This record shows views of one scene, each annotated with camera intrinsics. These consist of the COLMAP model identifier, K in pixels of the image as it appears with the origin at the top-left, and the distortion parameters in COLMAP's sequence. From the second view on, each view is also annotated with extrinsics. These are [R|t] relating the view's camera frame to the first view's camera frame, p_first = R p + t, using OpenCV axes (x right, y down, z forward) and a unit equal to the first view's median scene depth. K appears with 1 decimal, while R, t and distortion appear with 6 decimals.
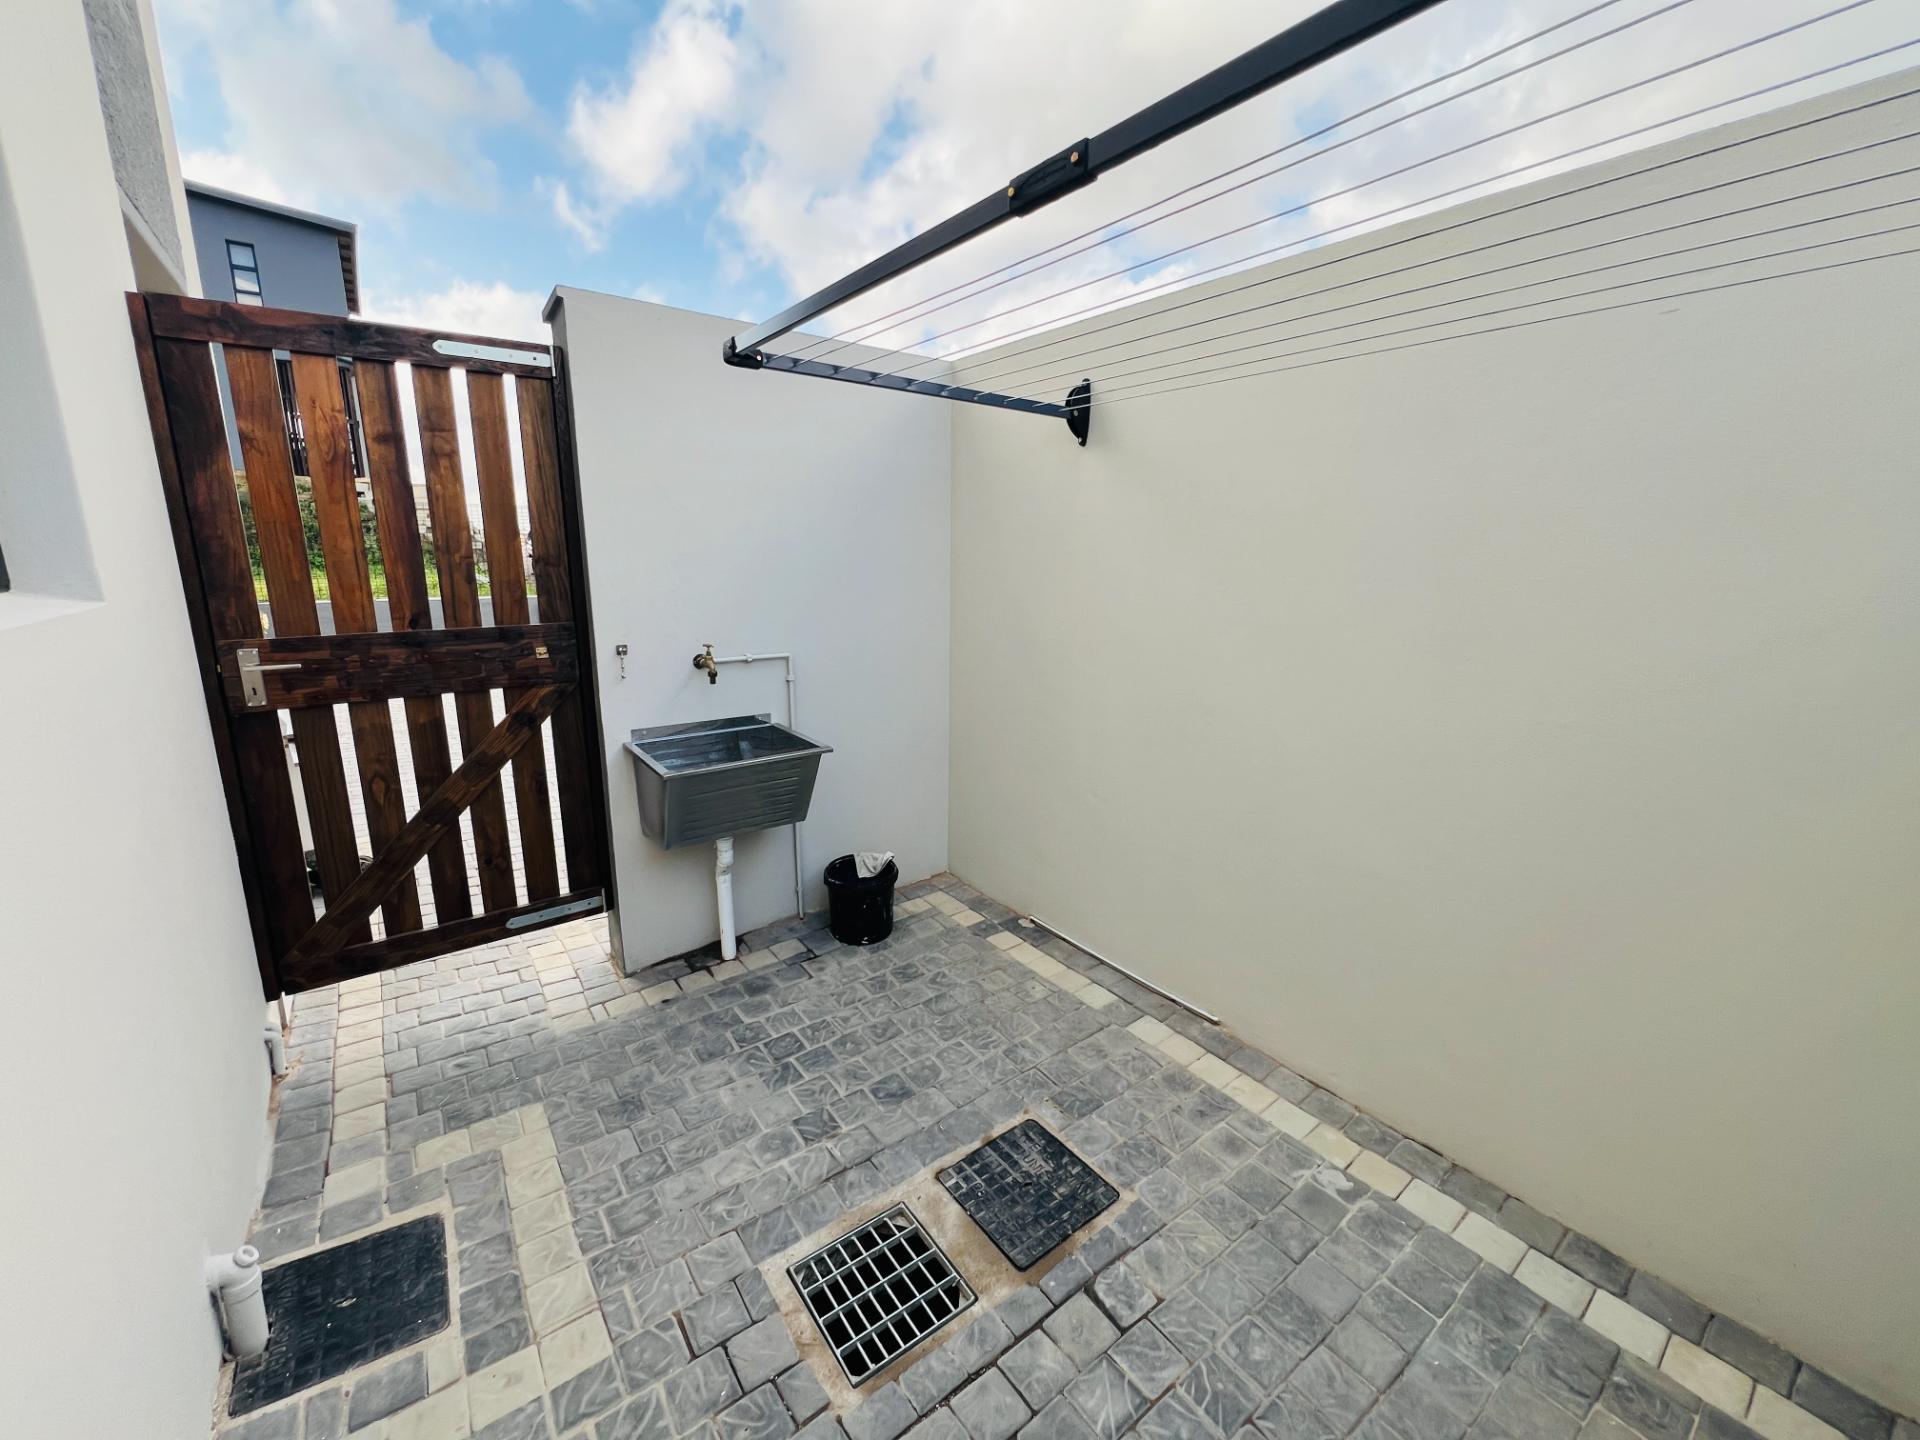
lens RADIAL K [[766.6, 0, 955.2], [0, 766.6, 716.1], [0, 0, 1]] dist [-0.001363, 0.000397]
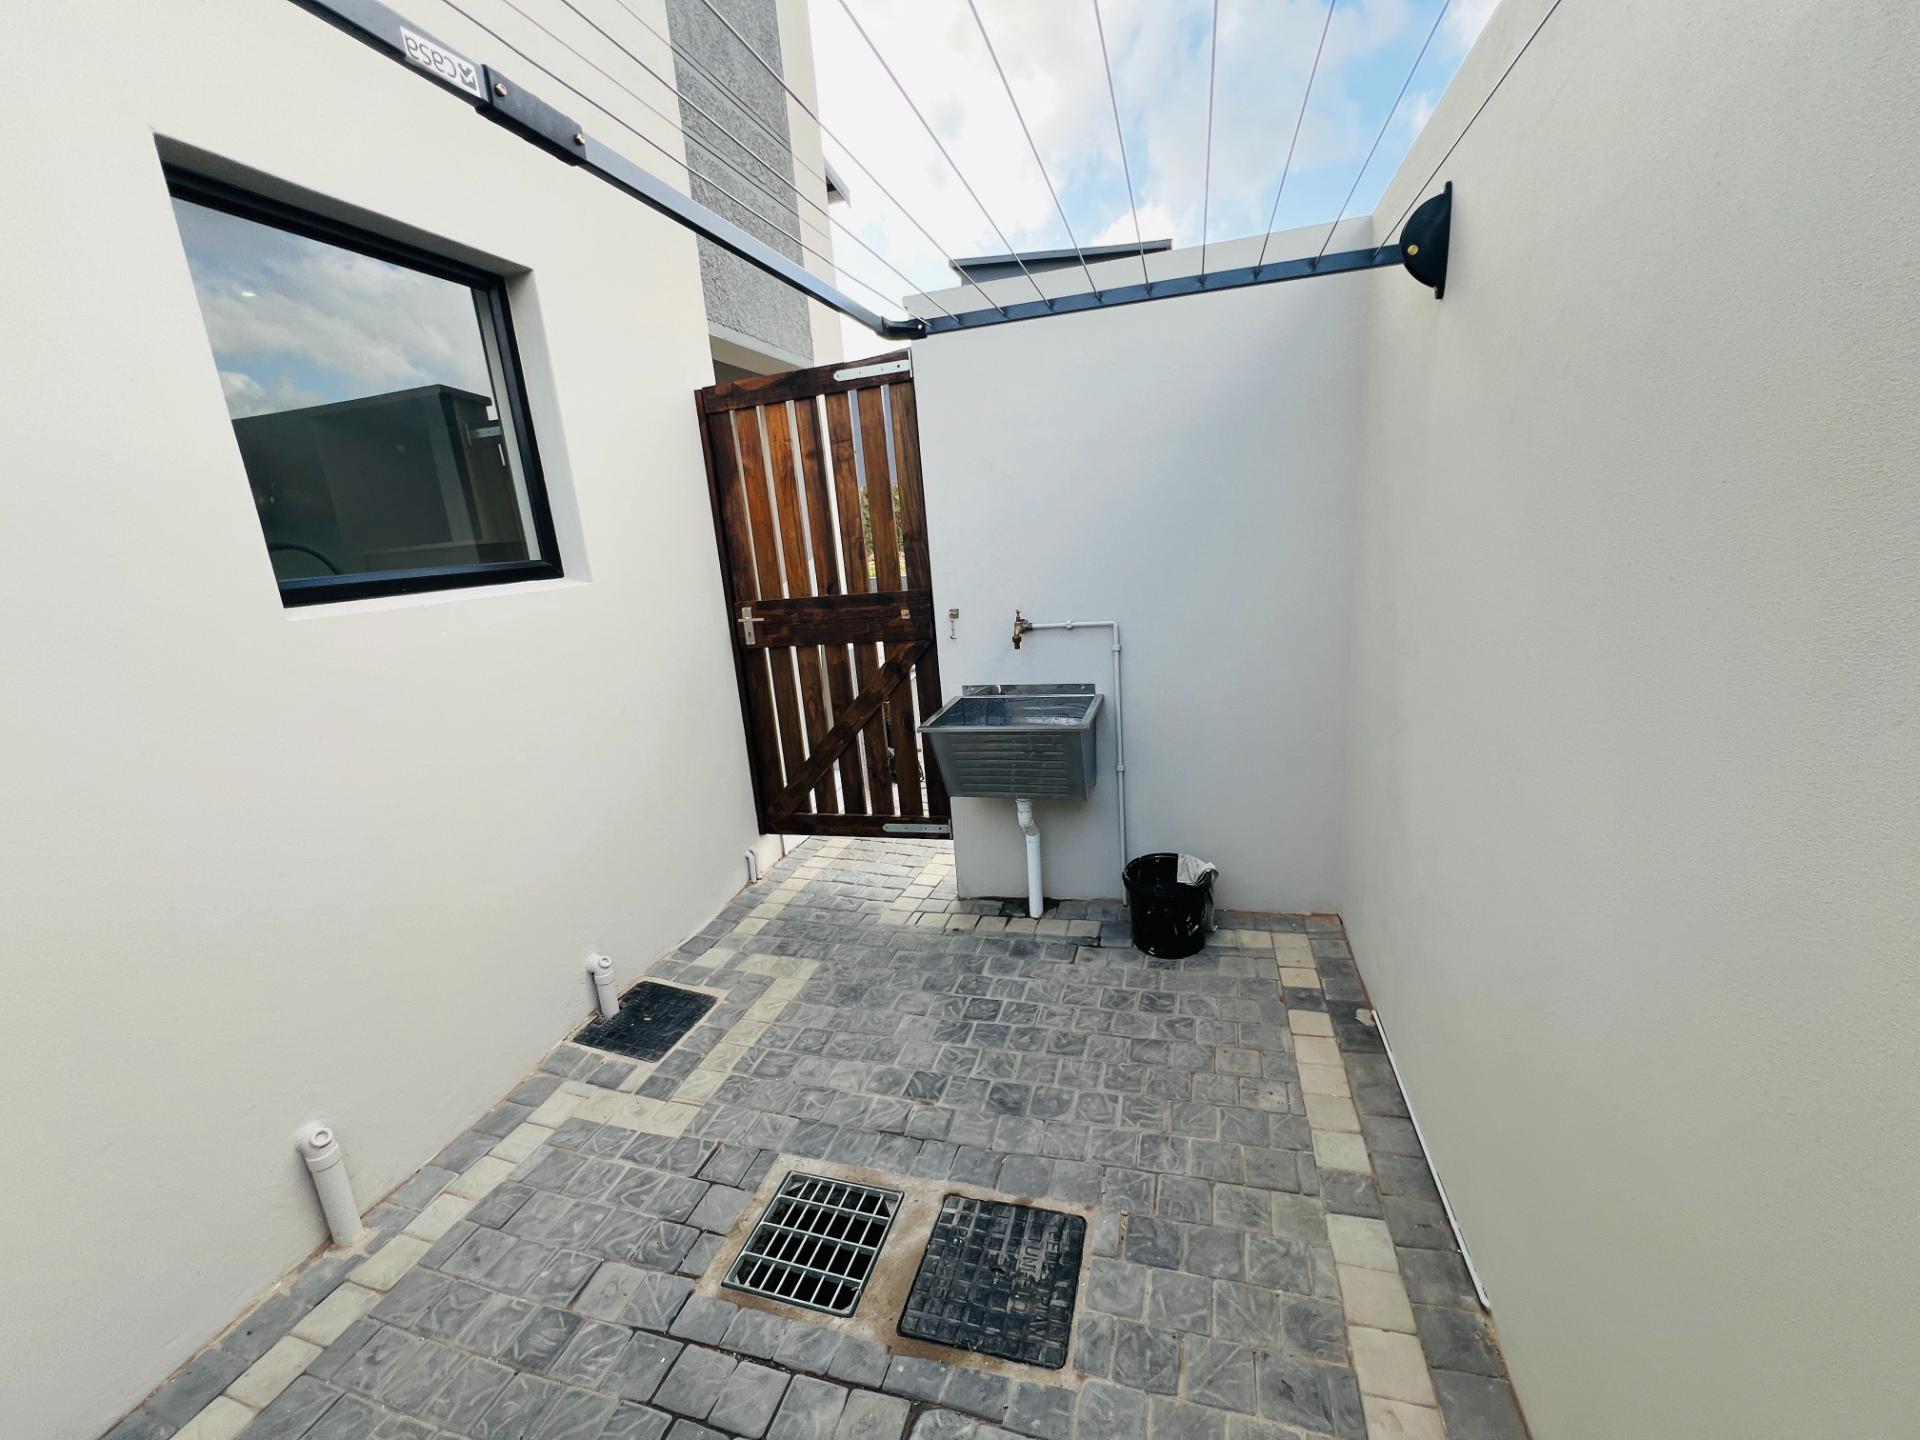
lens RADIAL K [[766.6, 0, 955.2], [0, 766.6, 716.1], [0, 0, 1]] dist [-0.001363, 0.000397]
pose [[0.590904, 0.133889, -0.795554, 0.623223], [-0.085466, 0.990972, 0.103297, -0.069994], [0.802202, 0.006954, 0.597013, 0.436527]]
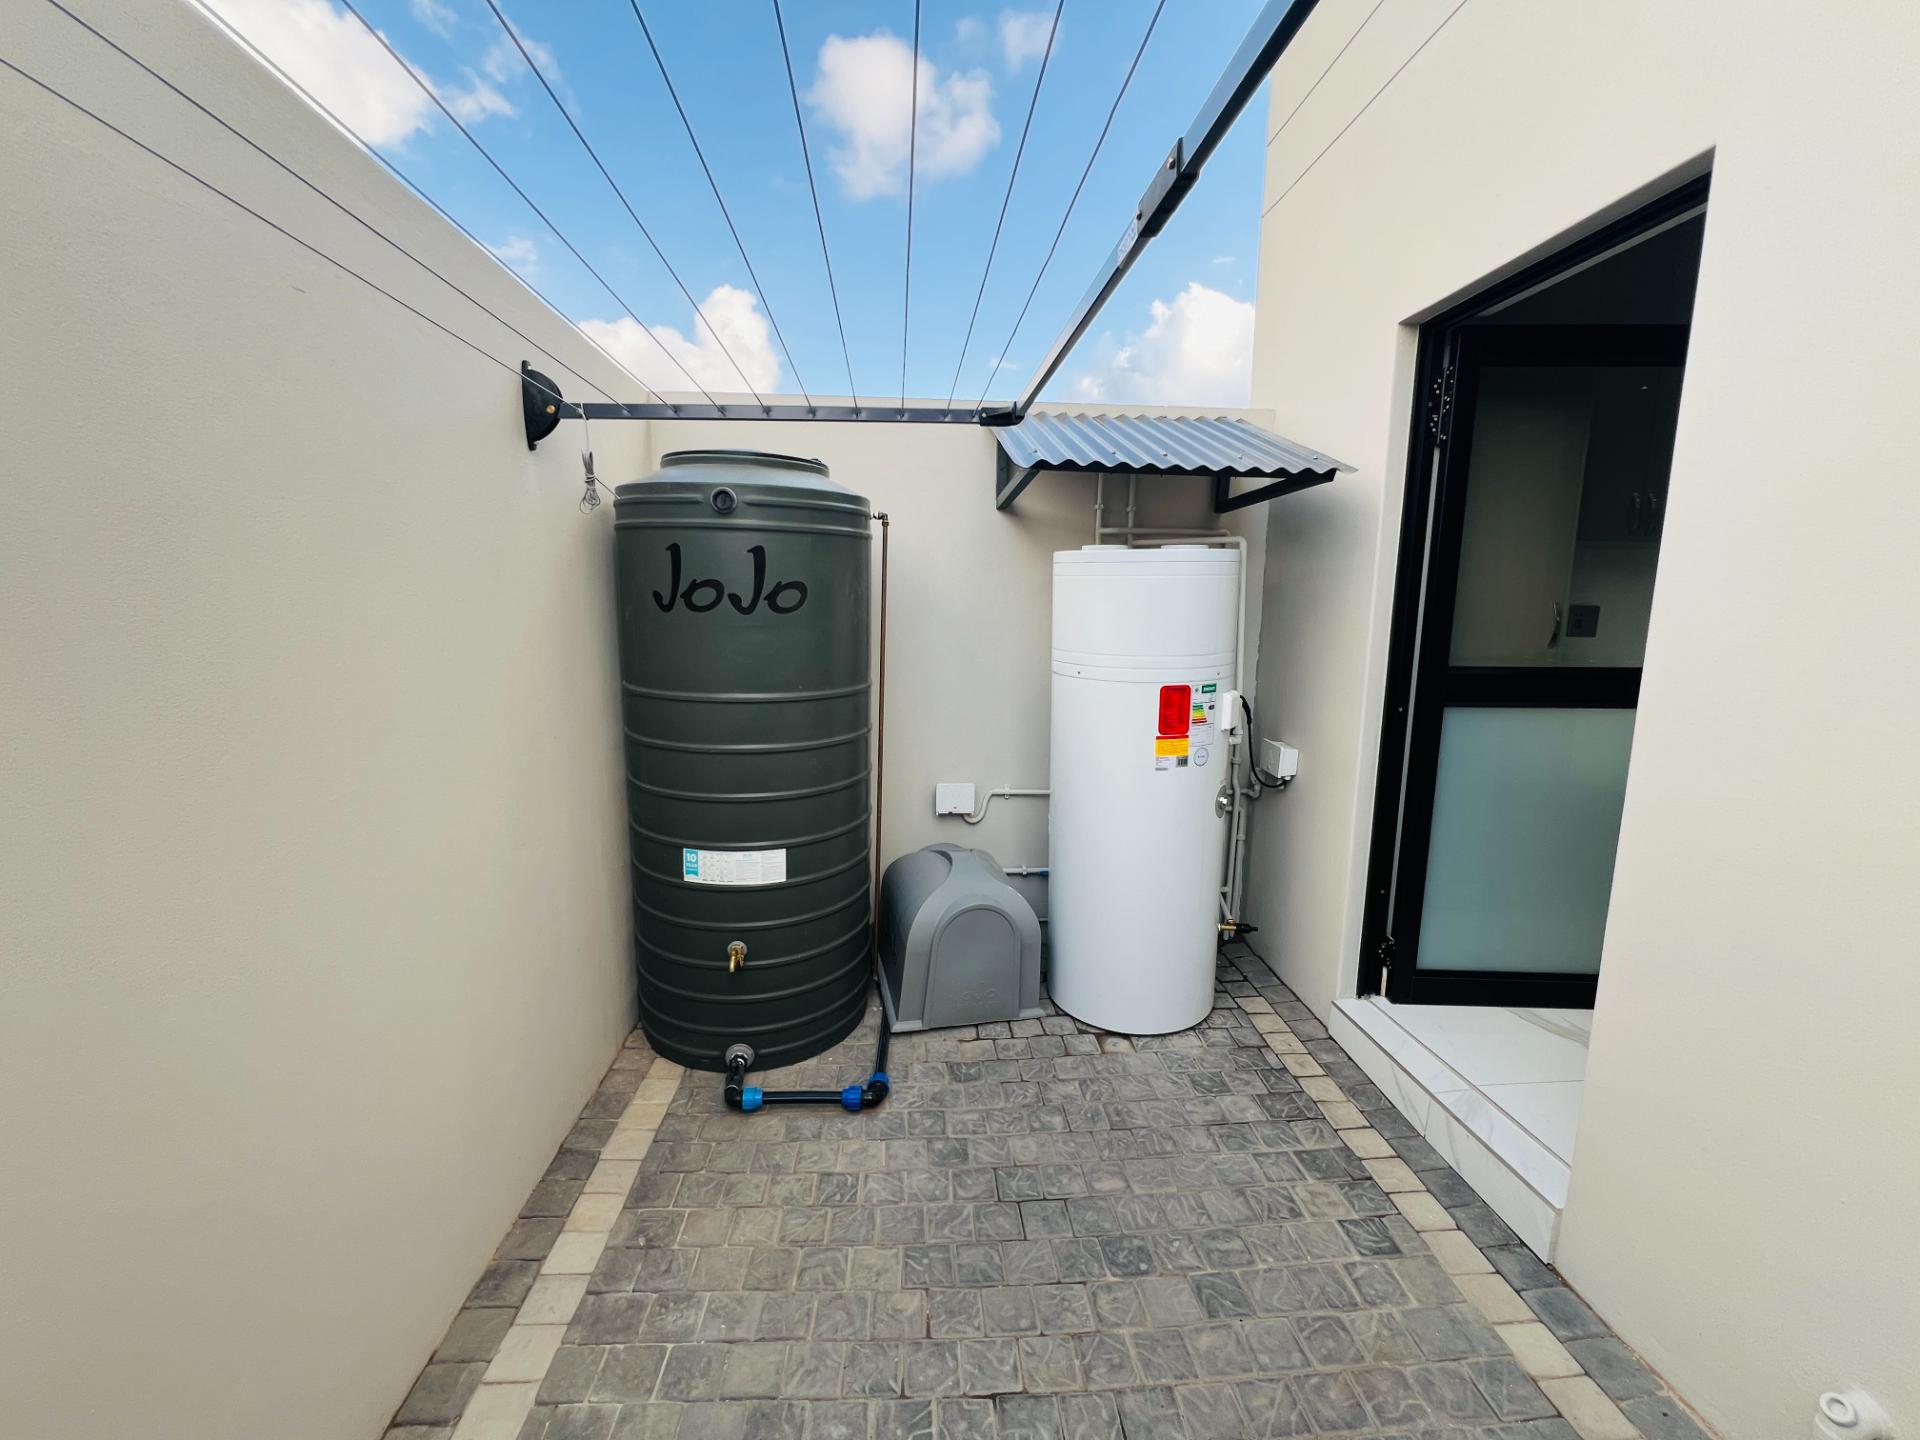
lens RADIAL K [[766.6, 0, 955.2], [0, 766.6, 716.1], [0, 0, 1]] dist [-0.001363, 0.000397]
pose [[-0.841054, -0.092331, 0.533013, -0.109023], [0.099285, 0.942241, 0.319883, -0.211441], [-0.531762, 0.321959, -0.783308, 1.038461]]
